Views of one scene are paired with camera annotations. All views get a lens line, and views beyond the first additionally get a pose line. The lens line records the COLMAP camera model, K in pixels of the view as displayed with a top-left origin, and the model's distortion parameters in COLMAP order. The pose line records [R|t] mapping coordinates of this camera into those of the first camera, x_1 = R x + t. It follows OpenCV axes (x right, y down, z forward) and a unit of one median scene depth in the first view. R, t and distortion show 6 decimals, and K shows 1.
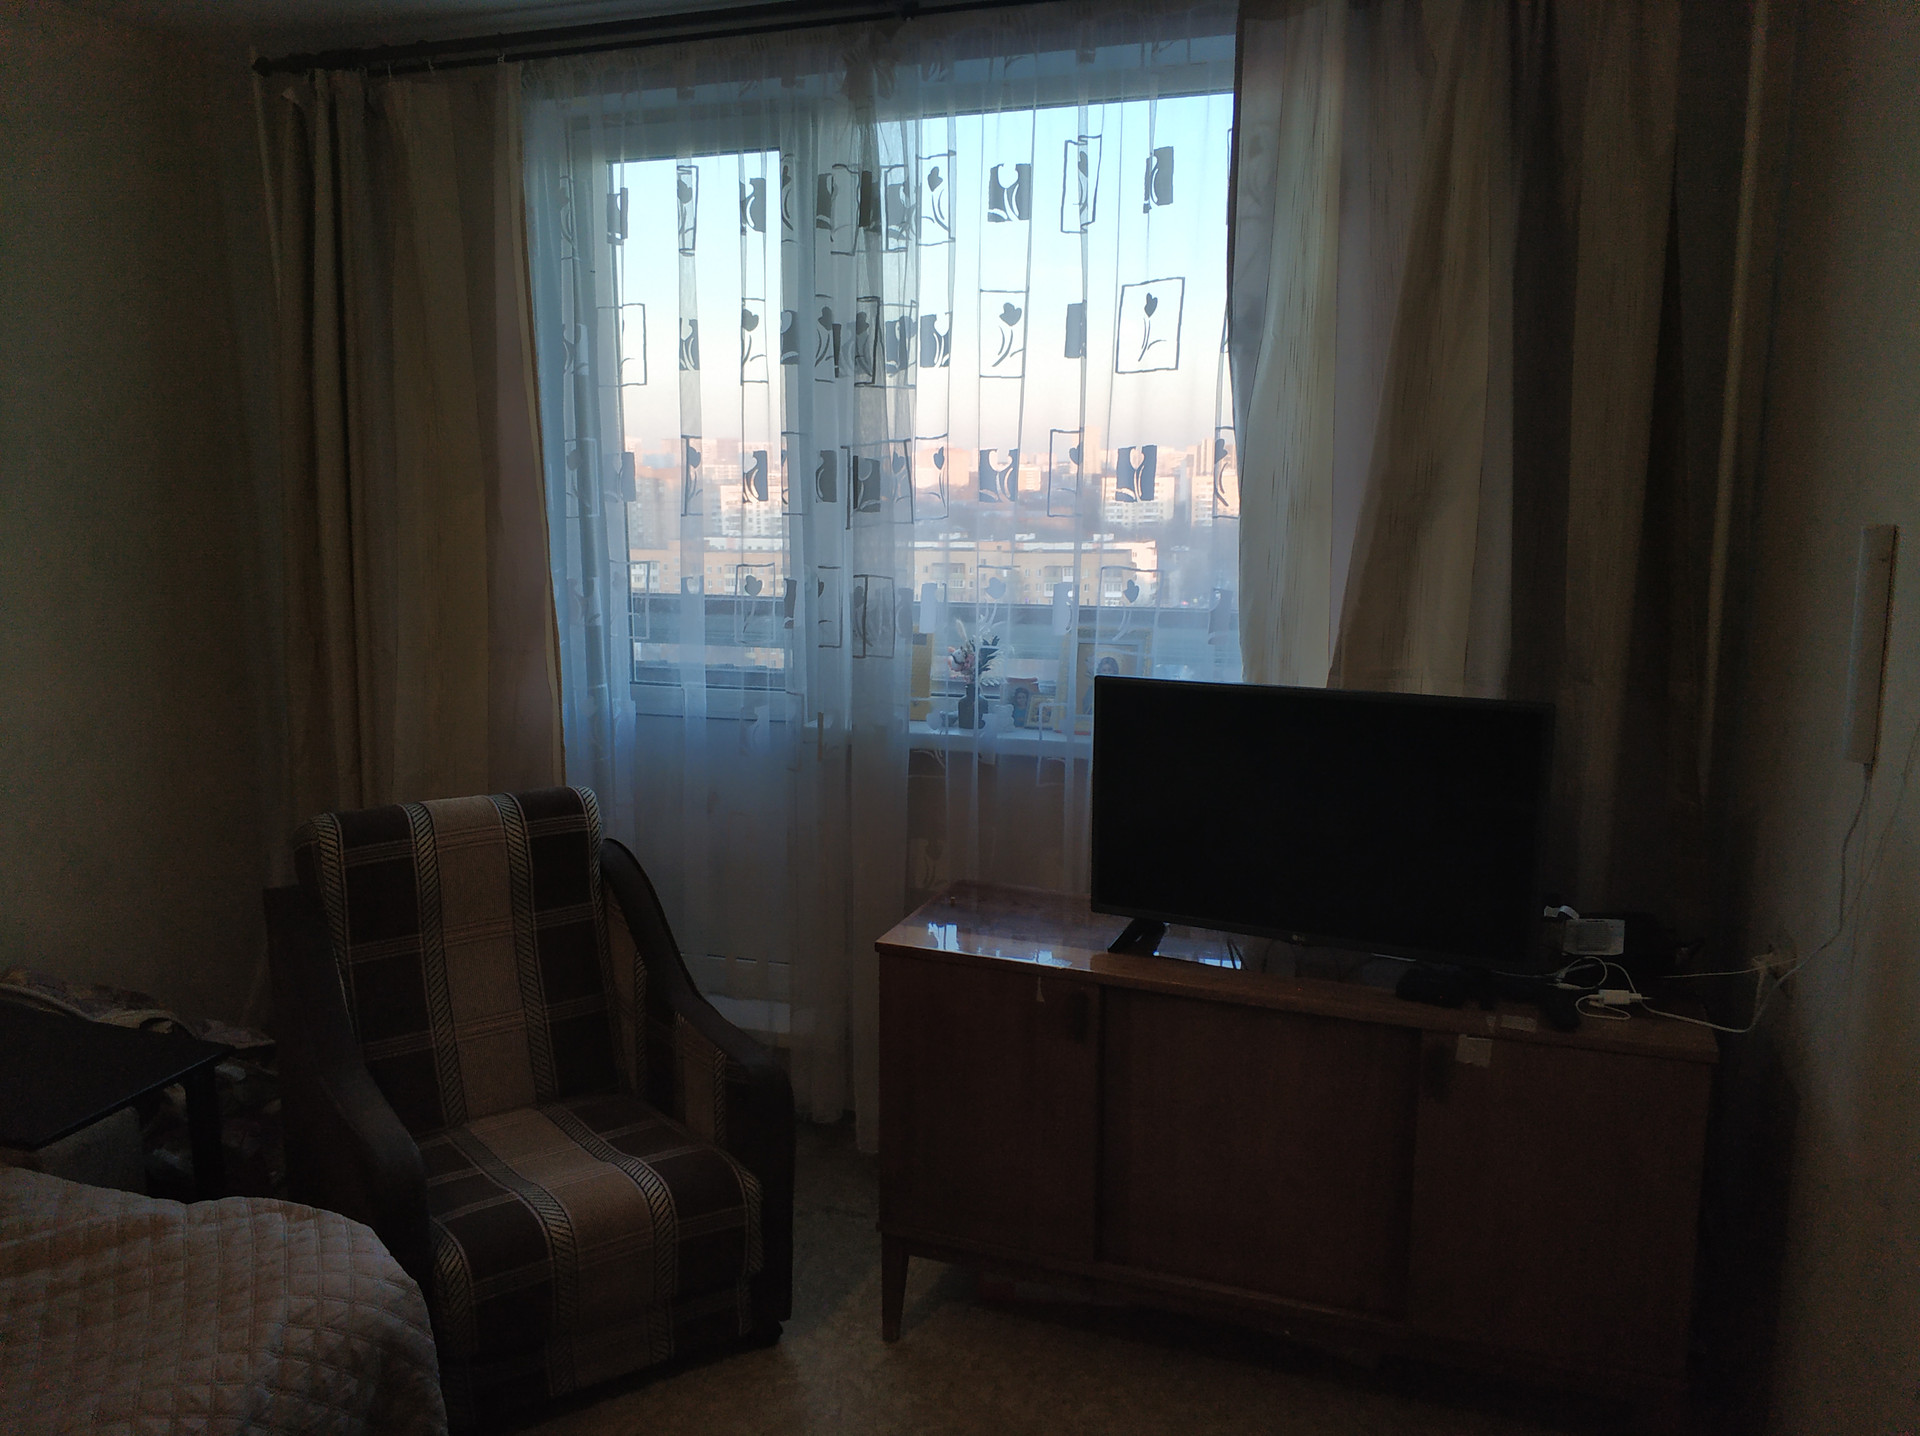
lens RADIAL K [[1456.2, 0, 957.2], [0, 1456.2, 717.3], [0, 0, 1]] dist [-0.028993, 0.013188]
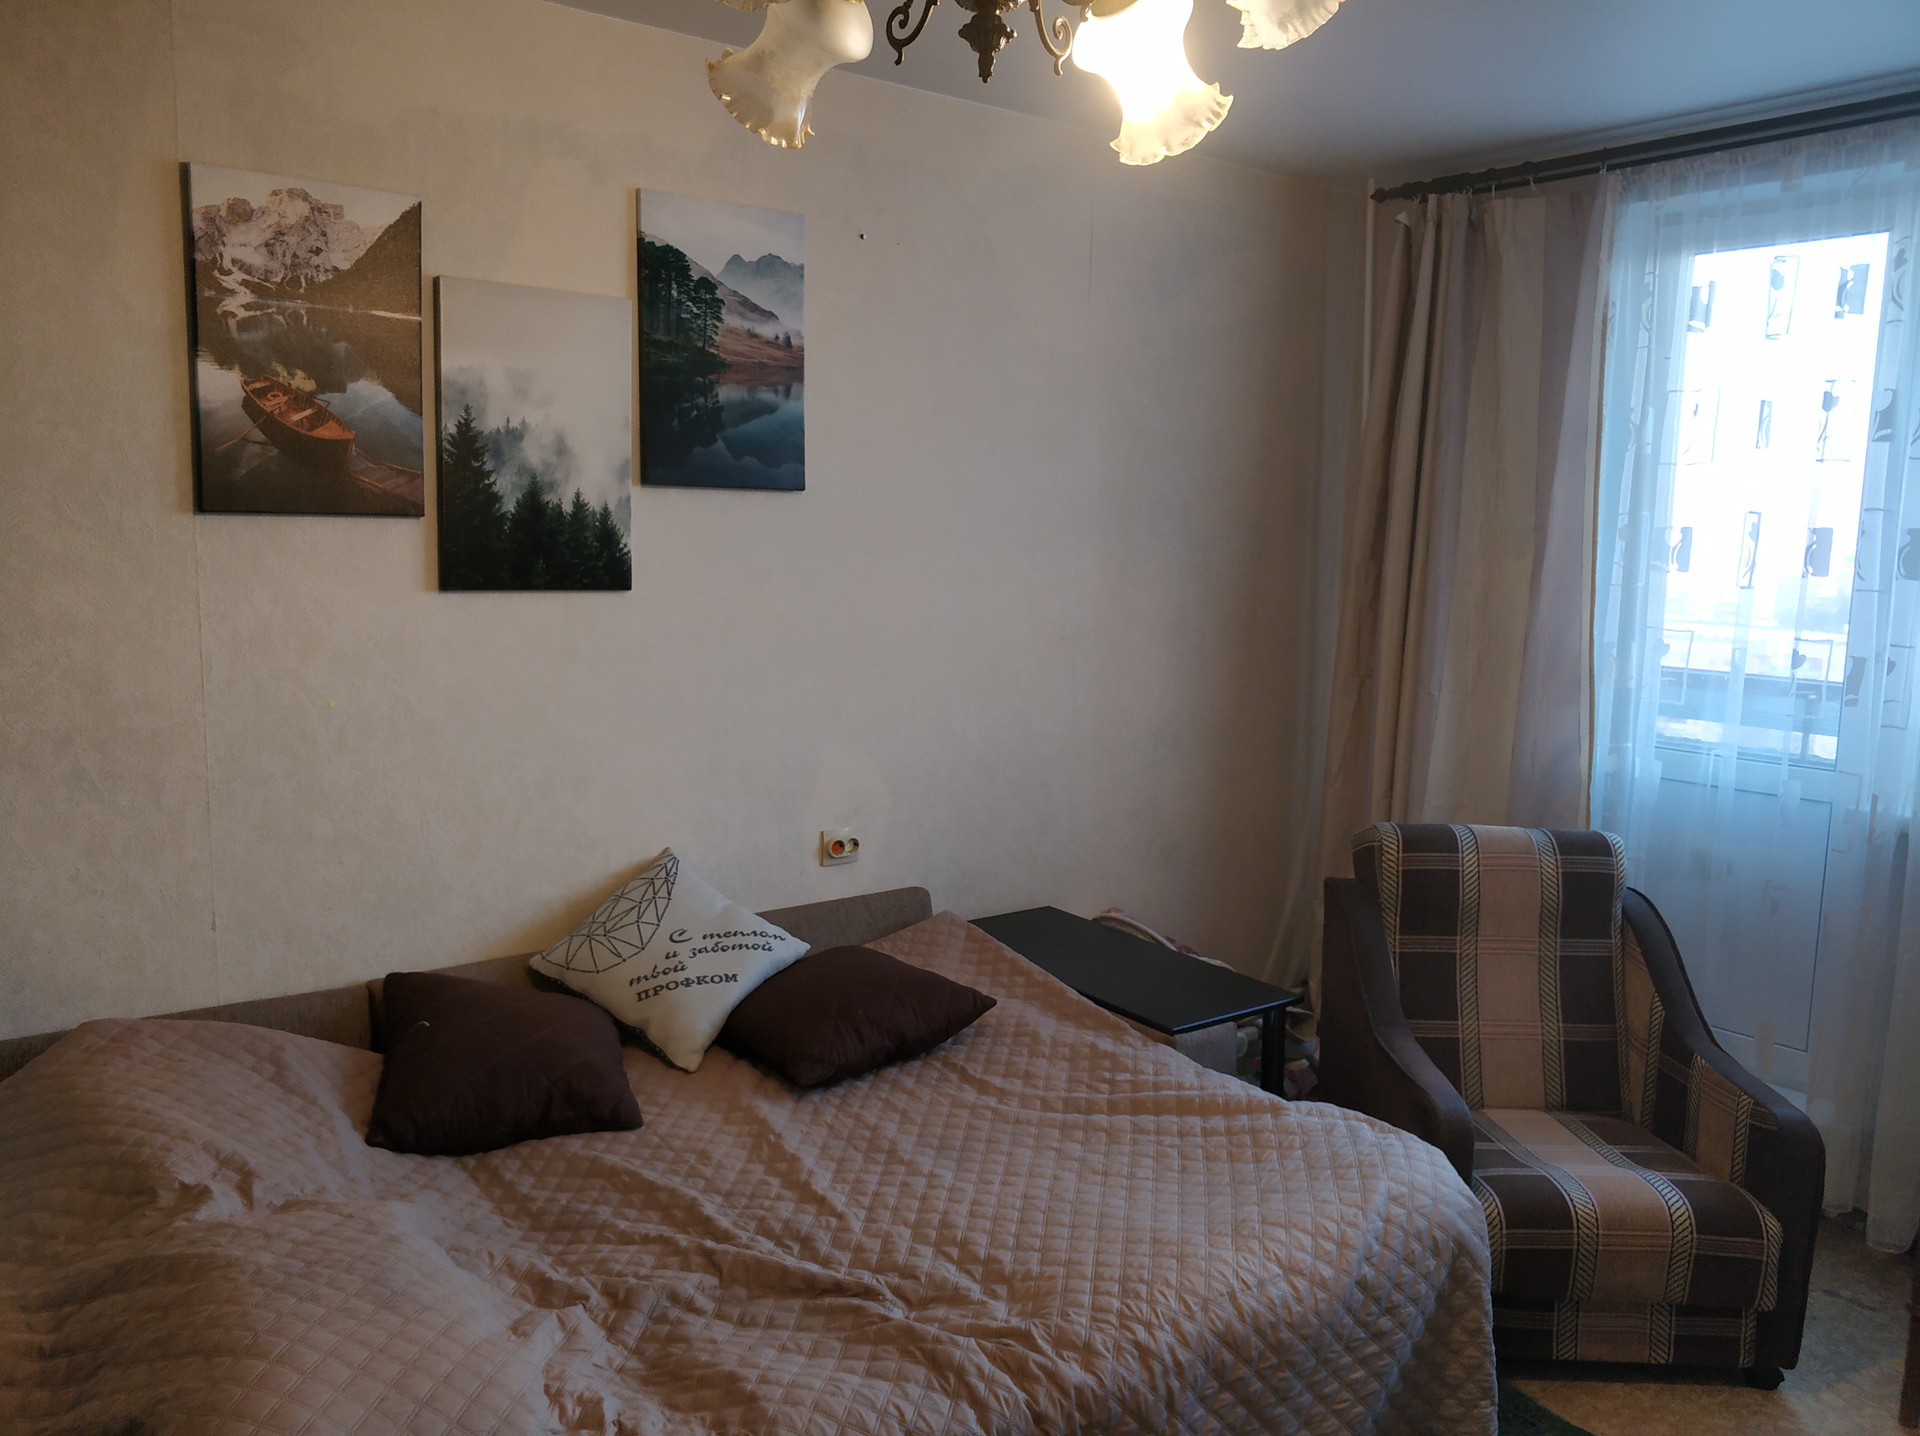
lens RADIAL K [[1456.2, 0, 952.0], [0, 1456.2, 712.0], [0, 0, 1]] dist [-0.028993, 0.013188]
pose [[0.812472, 0.097605, -0.574771, -0.052542], [-0.126347, 0.991934, -0.010154, 0.034543], [0.569144, 0.080871, 0.818251, -0.181625]]
